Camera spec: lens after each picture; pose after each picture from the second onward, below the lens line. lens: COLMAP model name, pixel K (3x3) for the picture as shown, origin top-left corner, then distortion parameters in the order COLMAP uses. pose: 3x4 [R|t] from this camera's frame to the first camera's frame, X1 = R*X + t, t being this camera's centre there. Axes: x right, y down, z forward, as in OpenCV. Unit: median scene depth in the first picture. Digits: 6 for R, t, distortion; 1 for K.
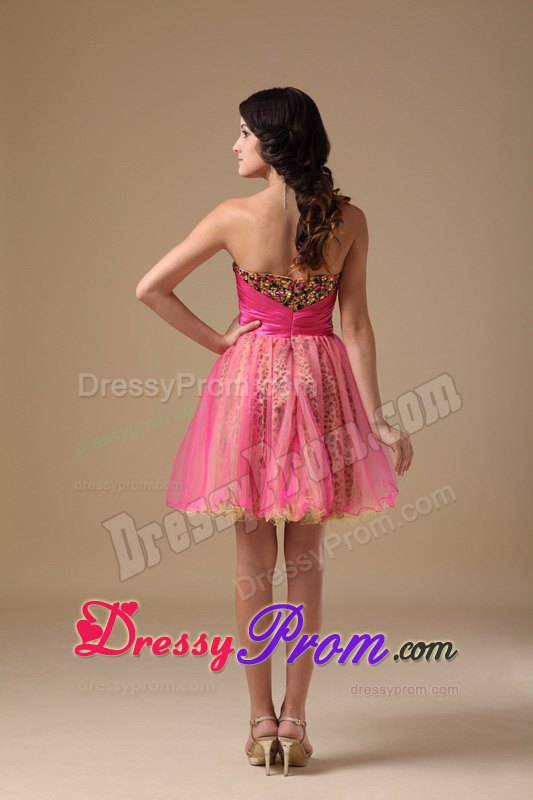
lens RADIAL K [[1953.4, 0, 266.5], [0, 1953.4, 400.0], [0, 0, 1]] dist [0.040617, -0.323254]
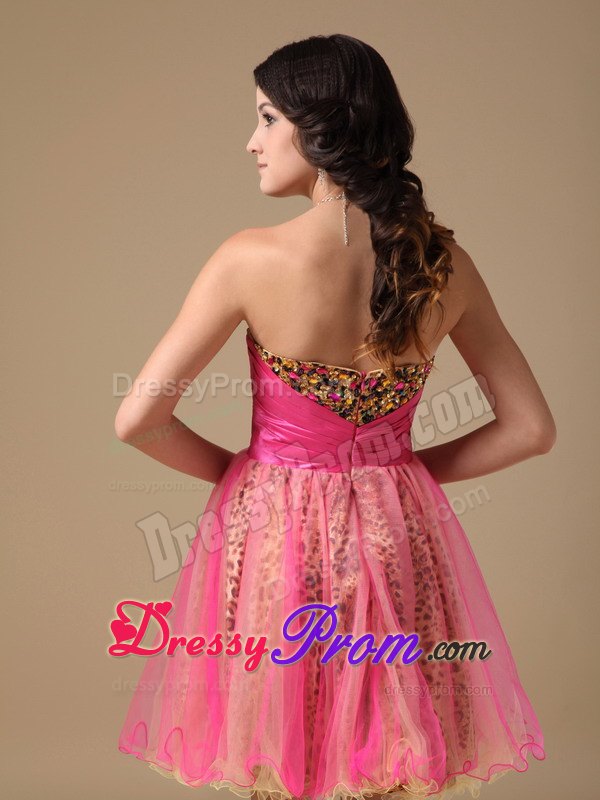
lens RADIAL K [[2089.5, 0, 300.0], [0, 2089.5, 400.0], [0, 0, 1]] dist [0.021291, 0.774287]
pose [[0.998950, -0.022571, 0.039869, -0.027964], [0.024070, 0.999005, -0.037544, -0.031593], [-0.038982, 0.038464, 0.998499, 0.398301]]
